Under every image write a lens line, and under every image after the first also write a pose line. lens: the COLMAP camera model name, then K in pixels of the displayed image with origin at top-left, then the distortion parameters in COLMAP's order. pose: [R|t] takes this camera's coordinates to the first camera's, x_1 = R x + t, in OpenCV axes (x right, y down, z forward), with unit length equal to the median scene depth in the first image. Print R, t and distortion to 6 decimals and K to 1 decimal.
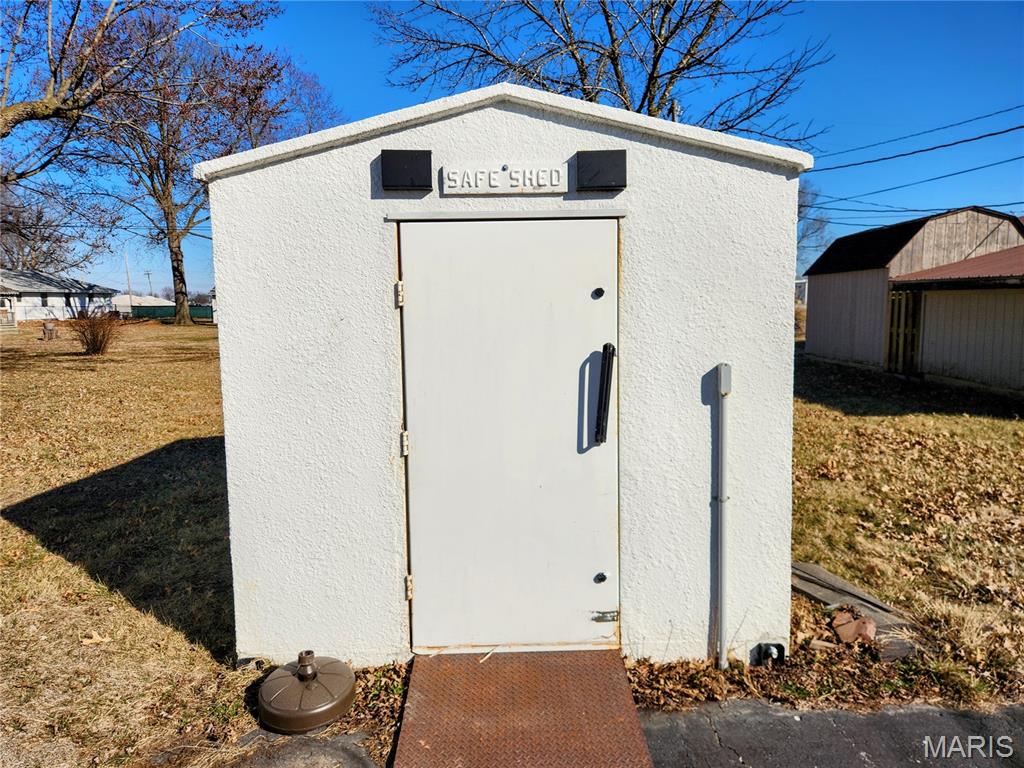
lens RADIAL K [[698.9, 0, 512.0], [0, 698.9, 384.0], [0, 0, 1]] dist [0.002742, 0.000556]
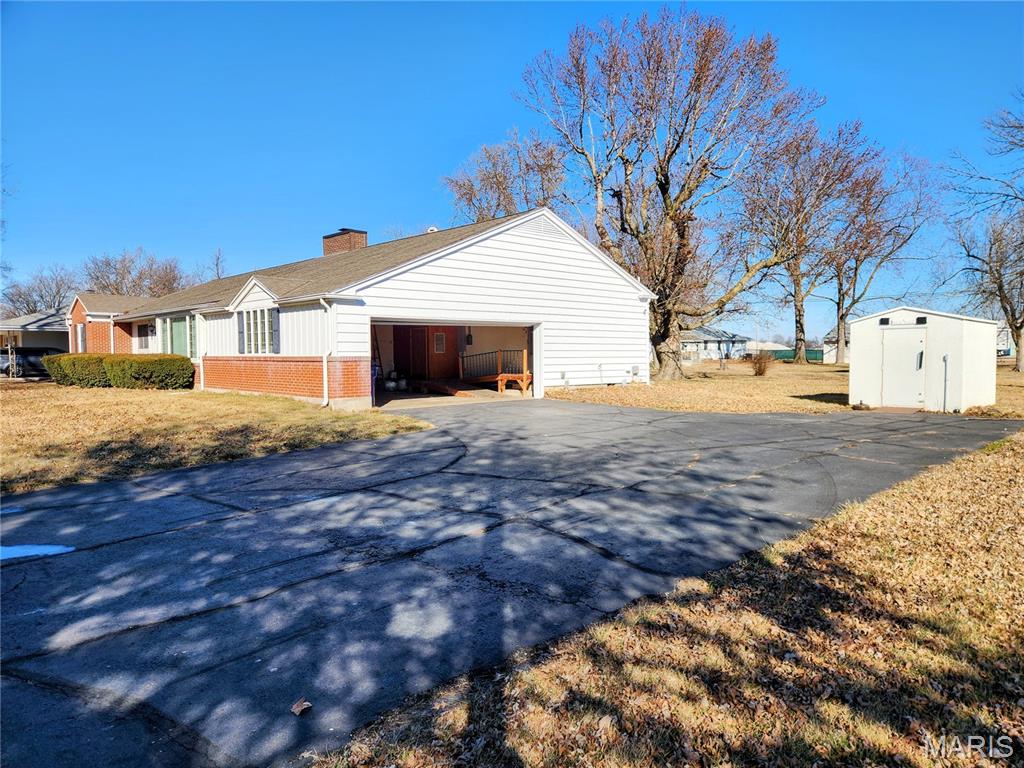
lens RADIAL K [[698.9, 0, 512.0], [0, 698.9, 384.0], [0, 0, 1]] dist [0.002742, 0.000556]
pose [[0.688700, 0.039575, -0.723966, 0.106739], [-0.086689, 0.995841, -0.028029, 0.035693], [0.719846, 0.082063, 0.689266, -0.285747]]
